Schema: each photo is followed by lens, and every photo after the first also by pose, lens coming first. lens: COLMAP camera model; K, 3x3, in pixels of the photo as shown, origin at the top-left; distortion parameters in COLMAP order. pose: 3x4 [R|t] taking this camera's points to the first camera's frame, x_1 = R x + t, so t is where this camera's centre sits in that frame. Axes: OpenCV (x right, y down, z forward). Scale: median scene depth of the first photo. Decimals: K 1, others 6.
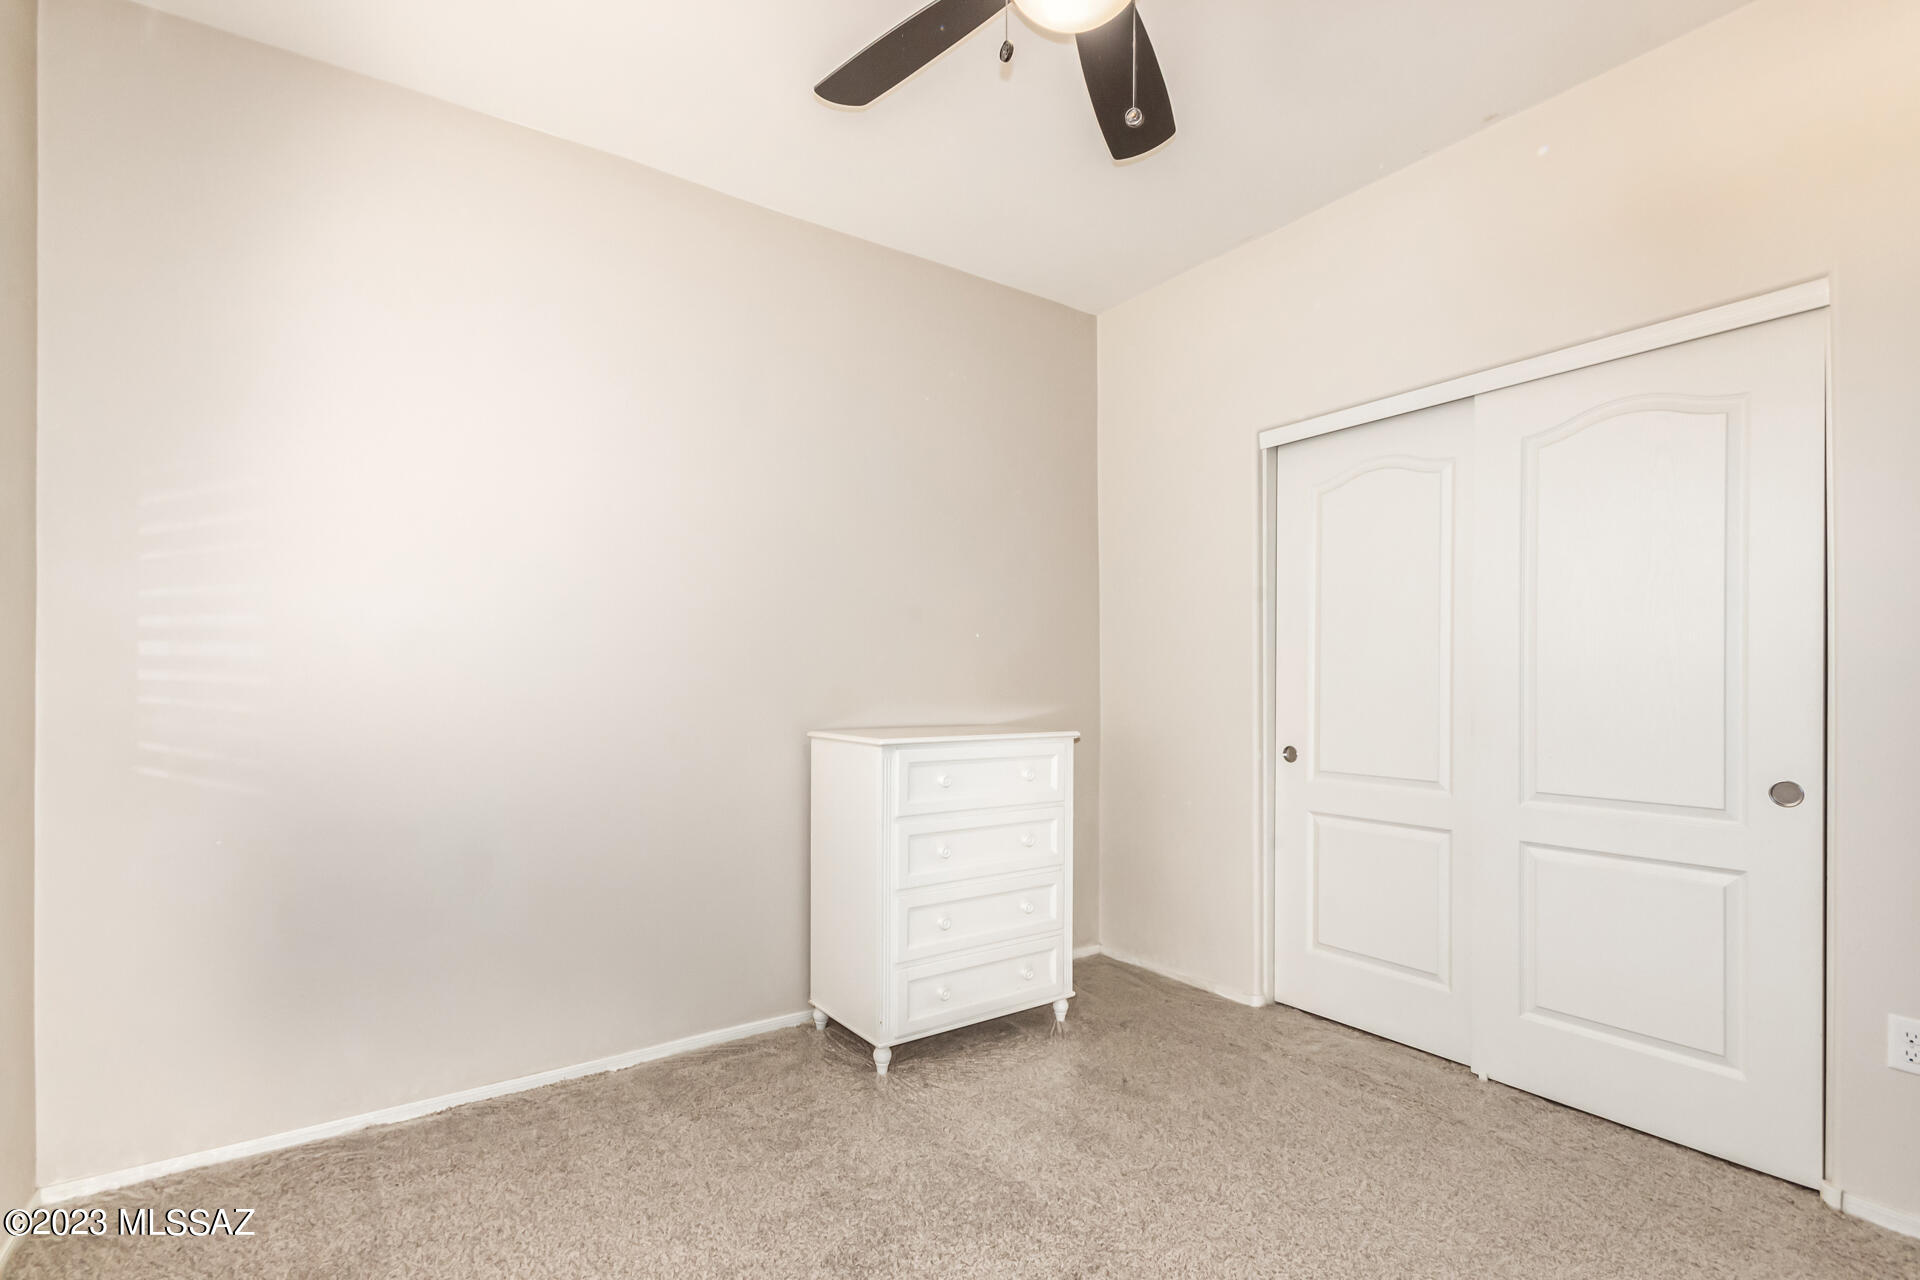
lens RADIAL K [[897.5, 0, 945.8], [0, 897.5, 677.8], [0, 0, 1]] dist [0.000669, 0.000308]
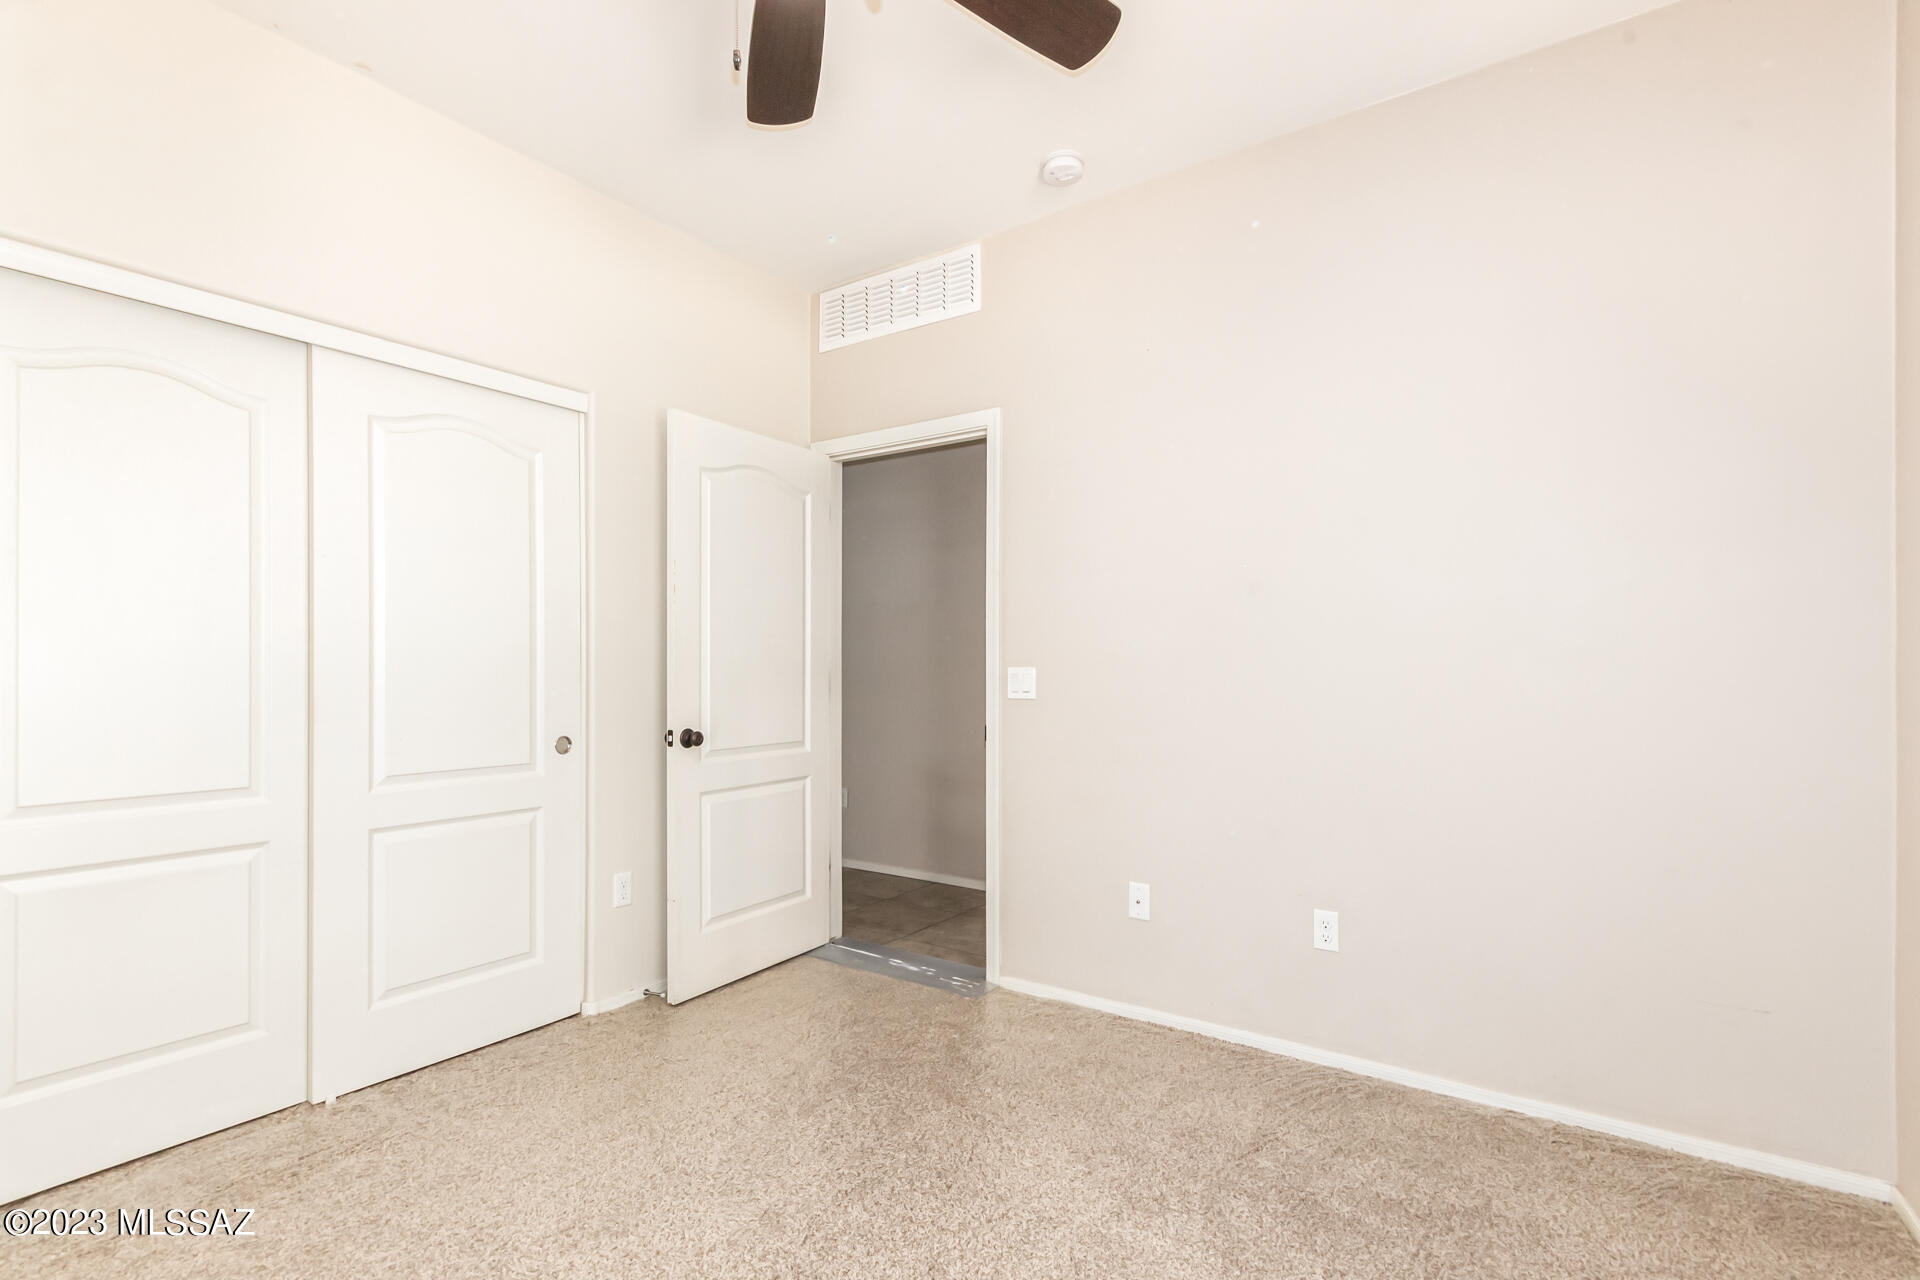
lens RADIAL K [[897.5, 0, 945.8], [0, 897.5, 677.8], [0, 0, 1]] dist [0.000669, 0.000308]
pose [[-0.330502, -0.020207, 0.943589, -0.485530], [-0.003343, 0.999790, 0.020239, -0.005834], [-0.943800, 0.003535, -0.330500, 0.741822]]
